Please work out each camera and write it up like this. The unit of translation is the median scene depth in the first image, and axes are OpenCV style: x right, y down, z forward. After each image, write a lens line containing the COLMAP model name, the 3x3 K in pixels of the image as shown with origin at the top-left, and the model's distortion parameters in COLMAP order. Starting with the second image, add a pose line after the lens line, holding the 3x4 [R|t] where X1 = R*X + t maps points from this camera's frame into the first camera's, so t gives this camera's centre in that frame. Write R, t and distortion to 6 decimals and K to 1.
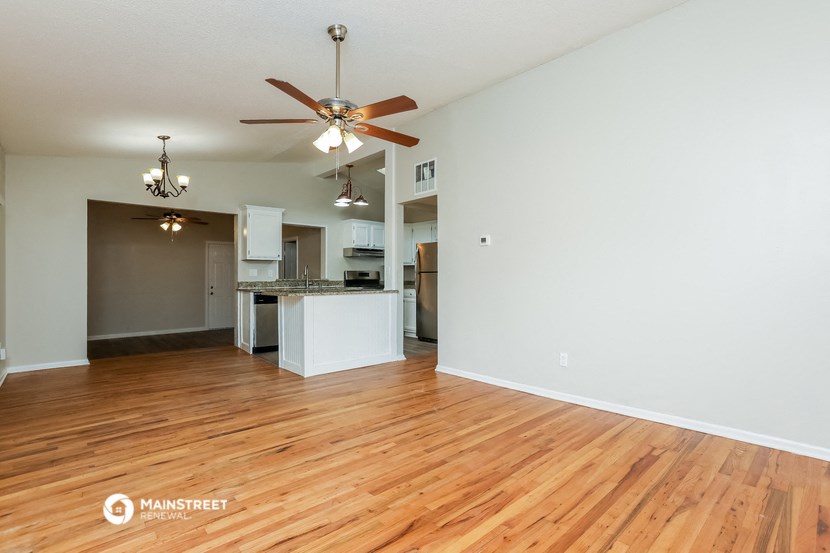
lens RADIAL K [[408.0, 0, 416.9], [0, 408.0, 277.6], [0, 0, 1]] dist [0.000650, 0.000522]
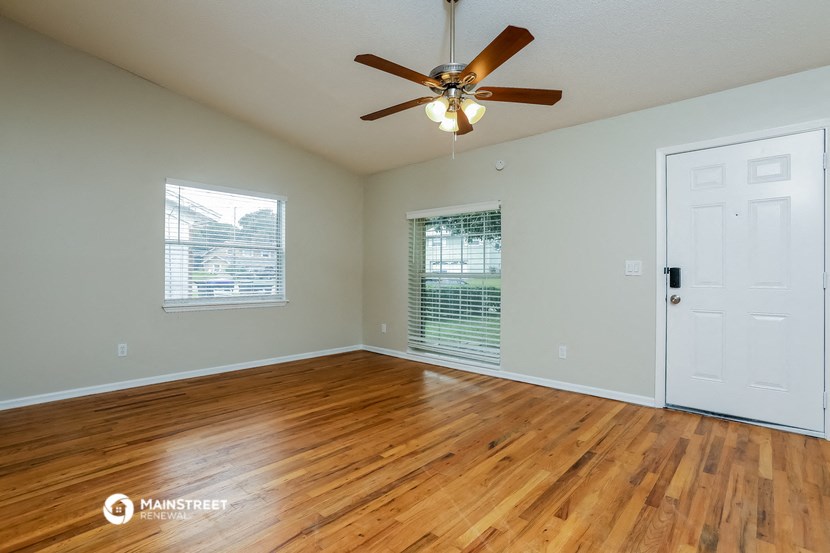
lens RADIAL K [[408.0, 0, 413.5], [0, 408.0, 277.8], [0, 0, 1]] dist [0.000650, 0.000522]
pose [[-0.993980, -0.003172, -0.109519, -0.021929], [-0.003682, 0.999983, 0.004458, 0.006264], [0.109503, 0.004835, -0.993975, 1.919628]]
